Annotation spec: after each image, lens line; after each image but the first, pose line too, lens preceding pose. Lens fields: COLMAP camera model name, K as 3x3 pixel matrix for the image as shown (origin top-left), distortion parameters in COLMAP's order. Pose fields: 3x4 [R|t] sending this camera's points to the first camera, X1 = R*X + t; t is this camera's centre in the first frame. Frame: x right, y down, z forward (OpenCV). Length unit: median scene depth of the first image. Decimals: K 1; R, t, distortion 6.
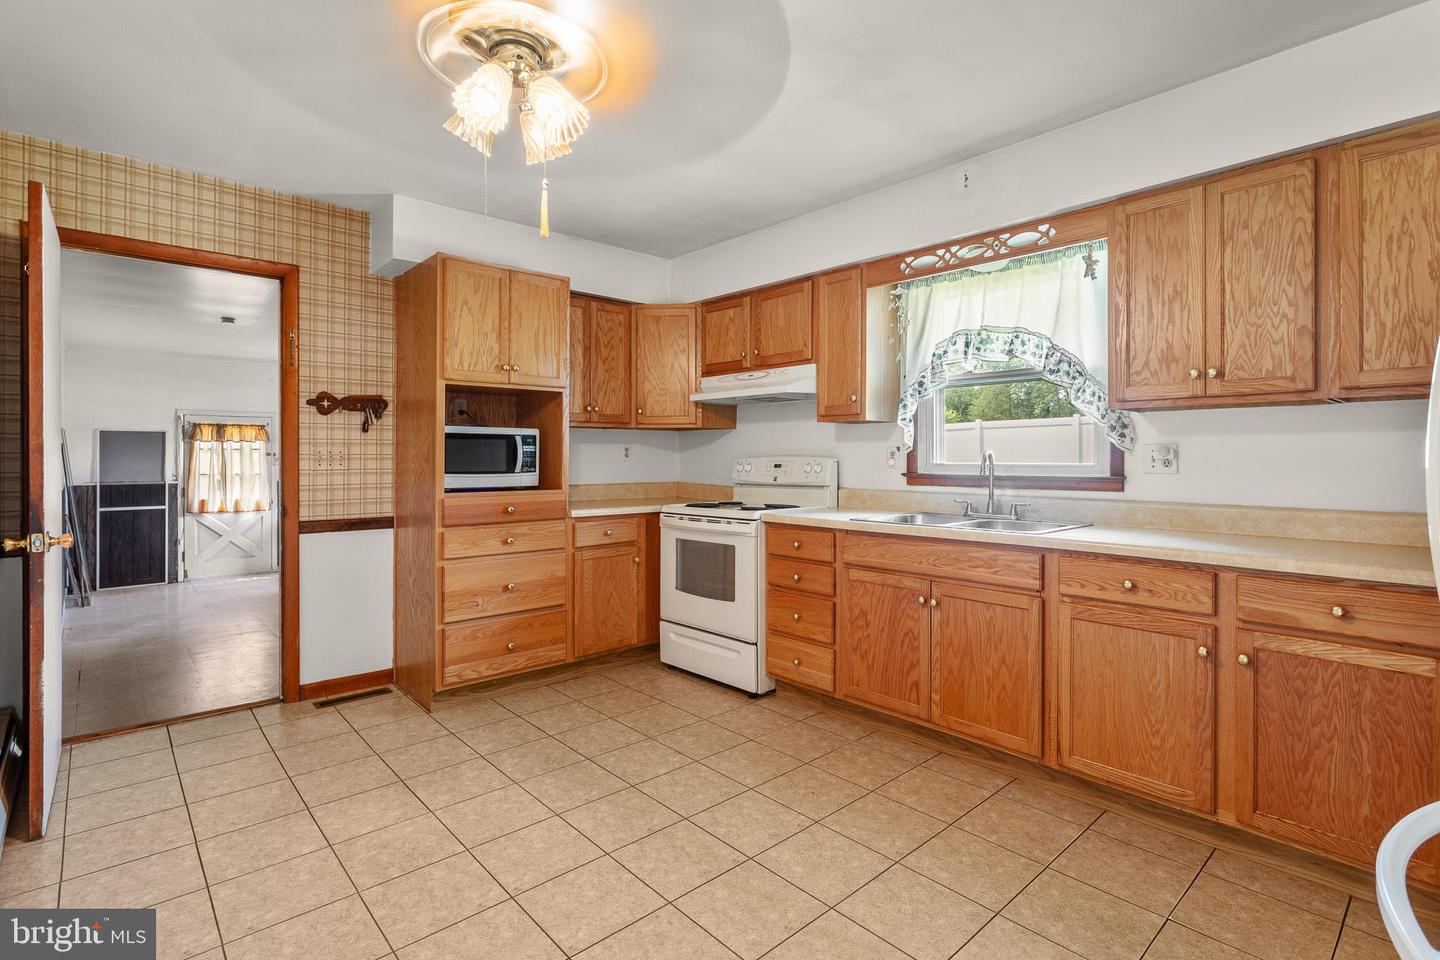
lens RADIAL K [[694.5, 0, 721.2], [0, 694.5, 462.9], [0, 0, 1]] dist [0.000858, 0.000669]
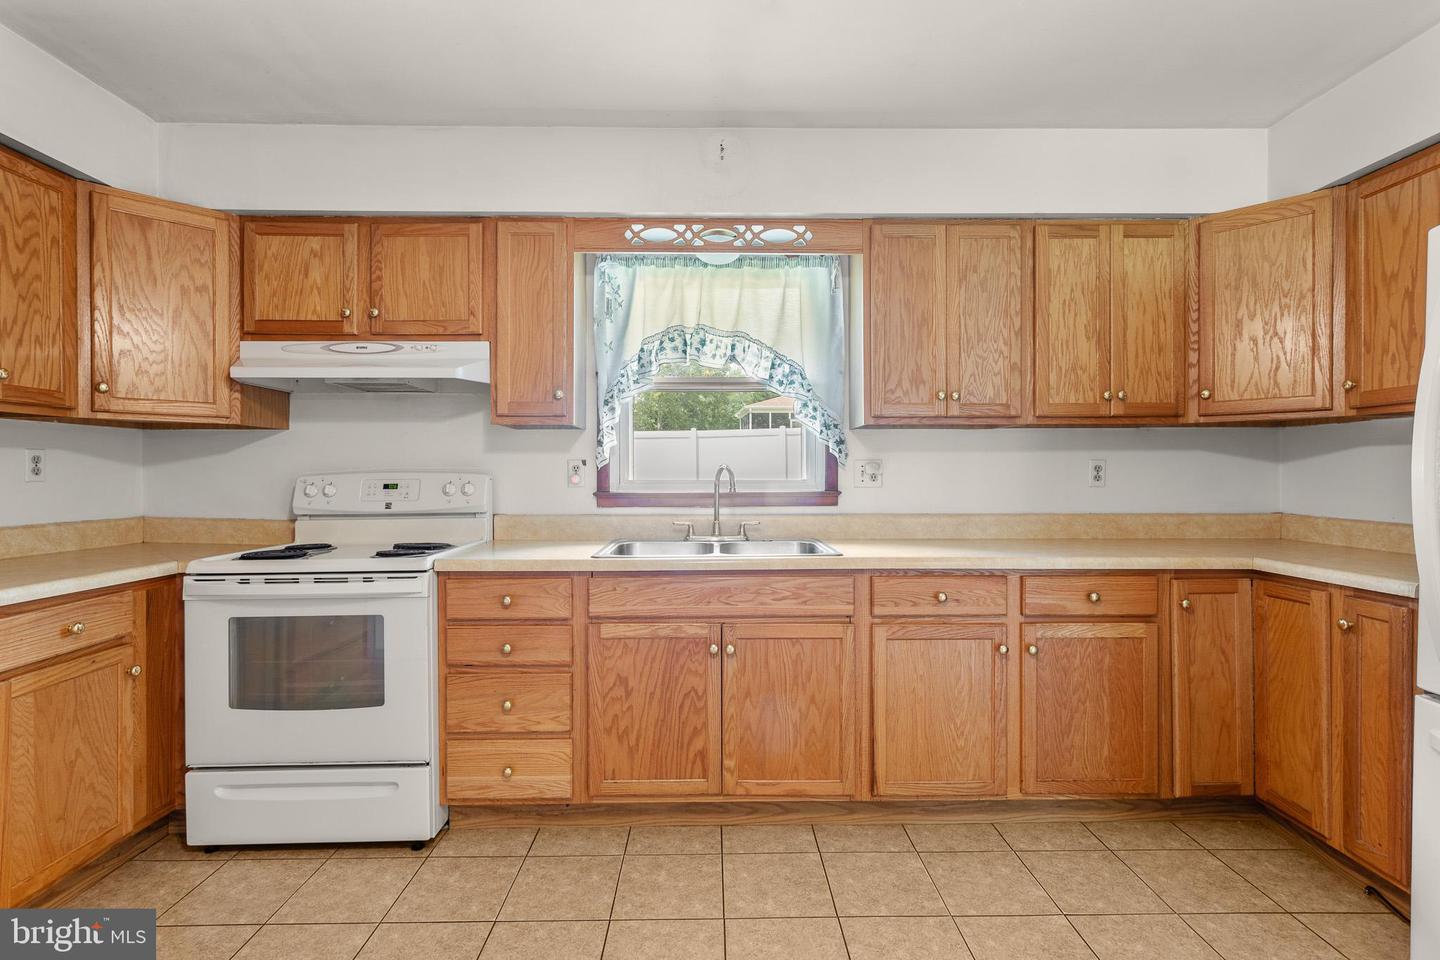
lens RADIAL K [[681.1, 0, 720.0], [0, 681.1, 480.0], [0, 0, 1]] dist [-0.000802, 0.000228]
pose [[0.660115, -0.009876, 0.751100, -0.273059], [0.008911, 0.999946, 0.005316, -0.003305], [-0.751112, 0.003184, 0.660167, 0.424697]]
